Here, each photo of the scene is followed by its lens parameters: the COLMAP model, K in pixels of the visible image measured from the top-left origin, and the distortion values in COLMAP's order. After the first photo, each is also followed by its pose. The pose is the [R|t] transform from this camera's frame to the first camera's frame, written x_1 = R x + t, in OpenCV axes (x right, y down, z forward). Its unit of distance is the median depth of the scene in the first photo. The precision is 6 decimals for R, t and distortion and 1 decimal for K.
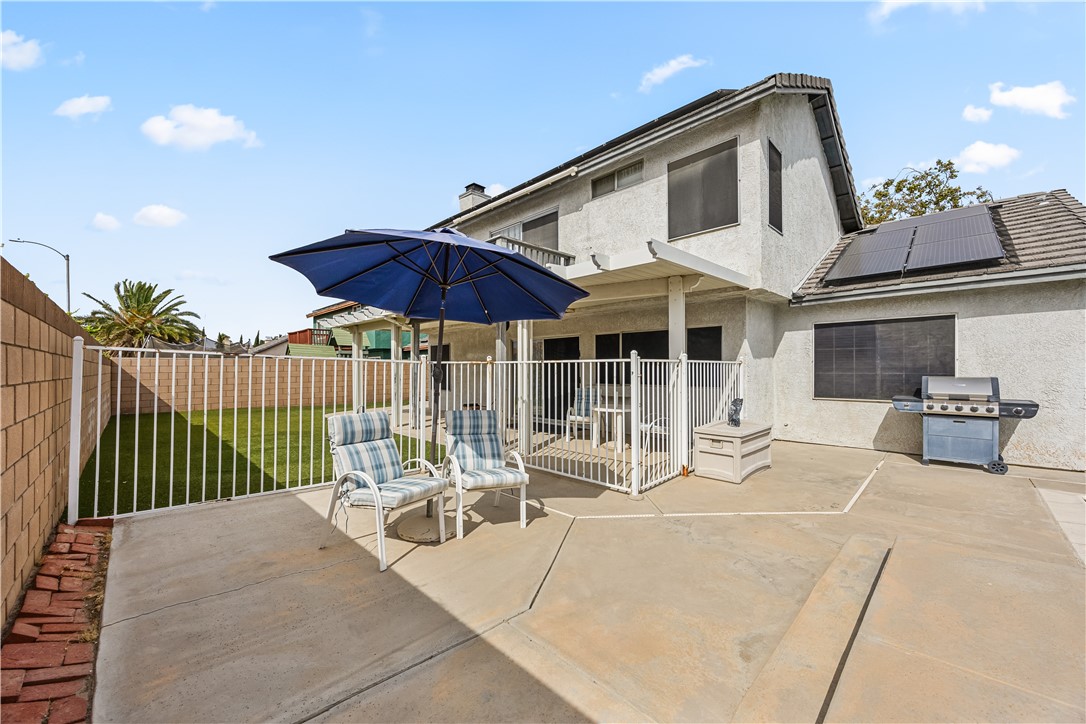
lens RADIAL K [[414.4, 0, 545.3], [0, 414.4, 360.9], [0, 0, 1]] dist [-0.003111, 0.000049]
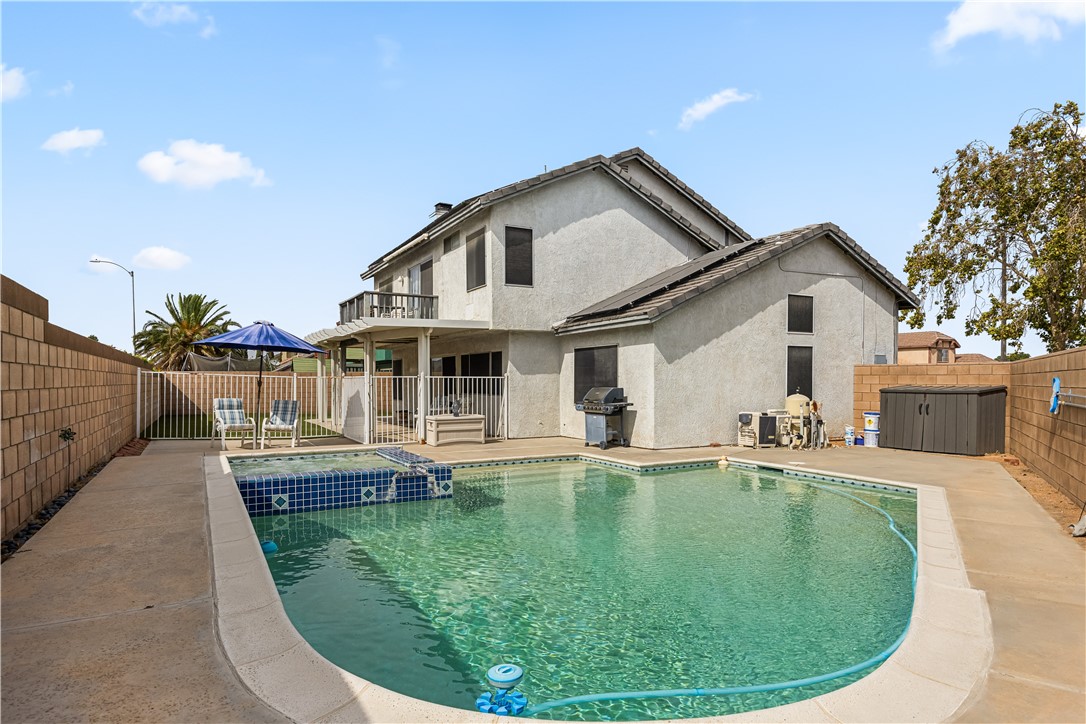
lens RADIAL K [[639.2, 0, 542.3], [0, 639.2, 372.0], [0, 0, 1]] dist [-0.000180, -0.000695]
pose [[0.959238, -0.000907, -0.282599, 1.023256], [0.000918, 1.000000, -0.000096, -0.012715], [0.282599, -0.000167, 0.959238, -0.899318]]
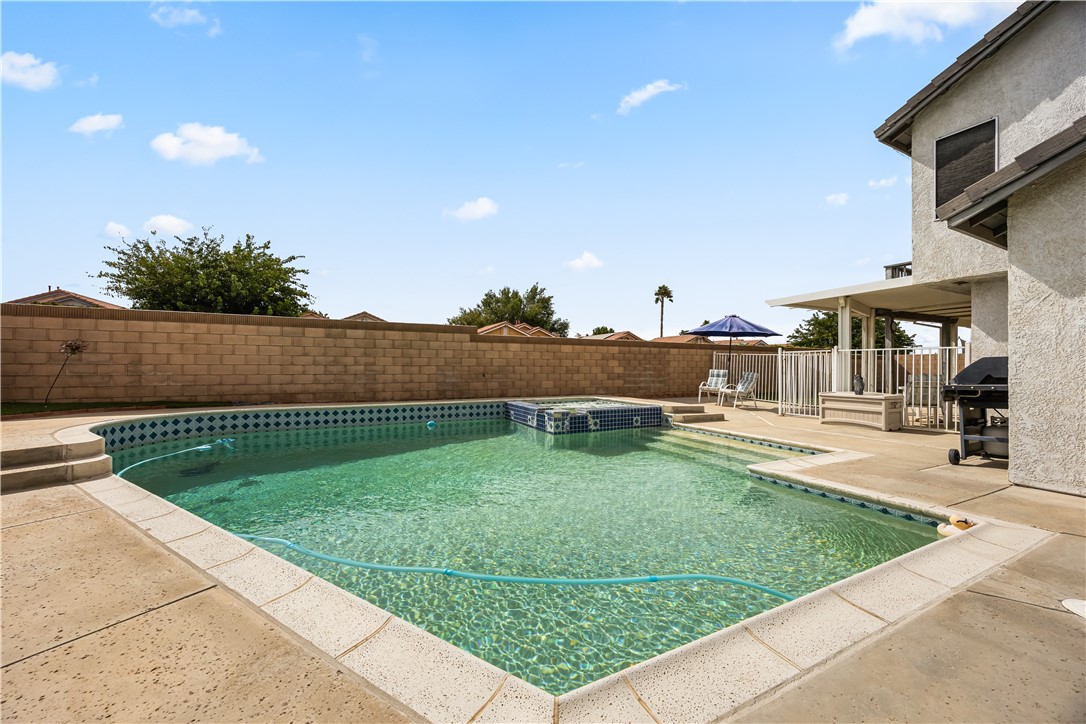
lens RADIAL K [[414.4, 0, 545.8], [0, 414.4, 359.6], [0, 0, 1]] dist [-0.003111, 0.000049]
pose [[-0.317225, -0.015317, -0.948227, 1.467996], [0.001568, 0.999860, -0.016675, 0.039495], [0.948349, -0.006776, -0.317156, 0.297024]]
